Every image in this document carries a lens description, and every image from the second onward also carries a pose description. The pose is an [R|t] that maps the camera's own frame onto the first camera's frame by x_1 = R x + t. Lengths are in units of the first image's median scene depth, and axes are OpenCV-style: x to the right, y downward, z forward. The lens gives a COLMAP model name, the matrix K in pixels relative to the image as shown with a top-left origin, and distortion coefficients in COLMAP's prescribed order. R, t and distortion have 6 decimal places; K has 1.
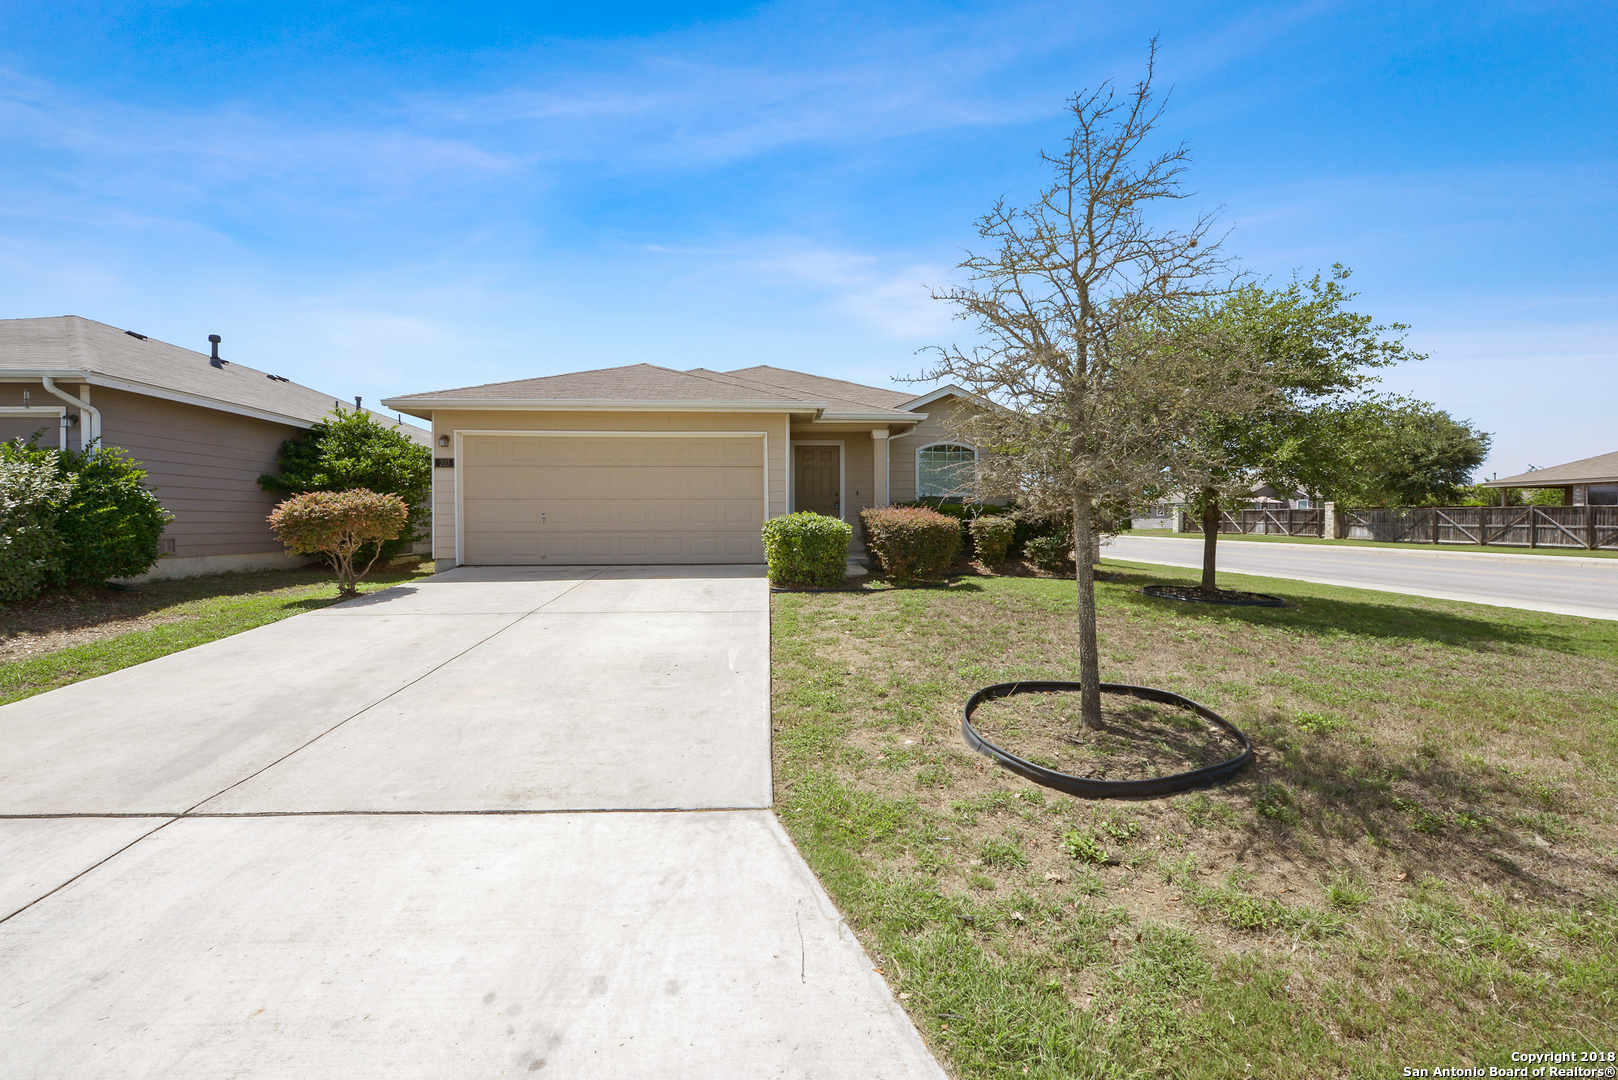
lens RADIAL K [[672.6, 0, 809.0], [0, 672.6, 540.0], [0, 0, 1]] dist [-0.000096, -0.000021]
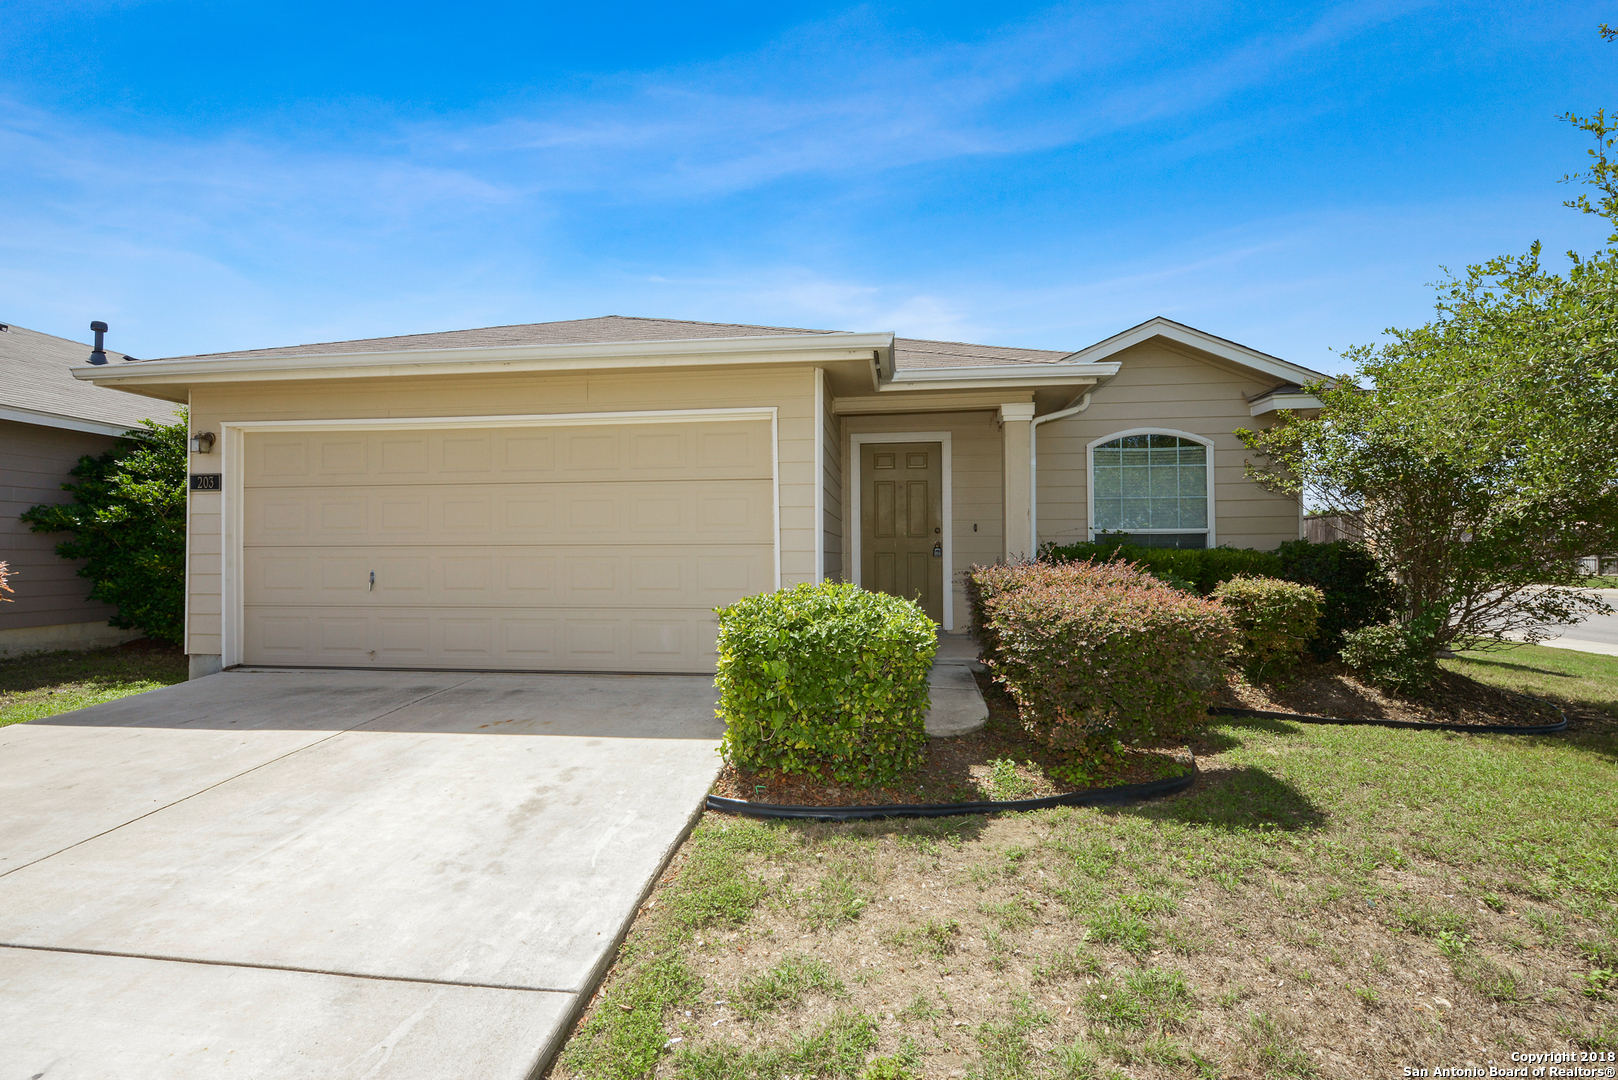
lens RADIAL K [[747.5, 0, 809.0], [0, 747.5, 540.0], [0, 0, 1]] dist [-0.002112, -0.000153]
pose [[0.984509, -0.004111, -0.175286, 0.053063], [-0.003530, 0.999058, -0.043259, -0.039146], [0.175299, 0.043207, 0.983567, 0.449871]]
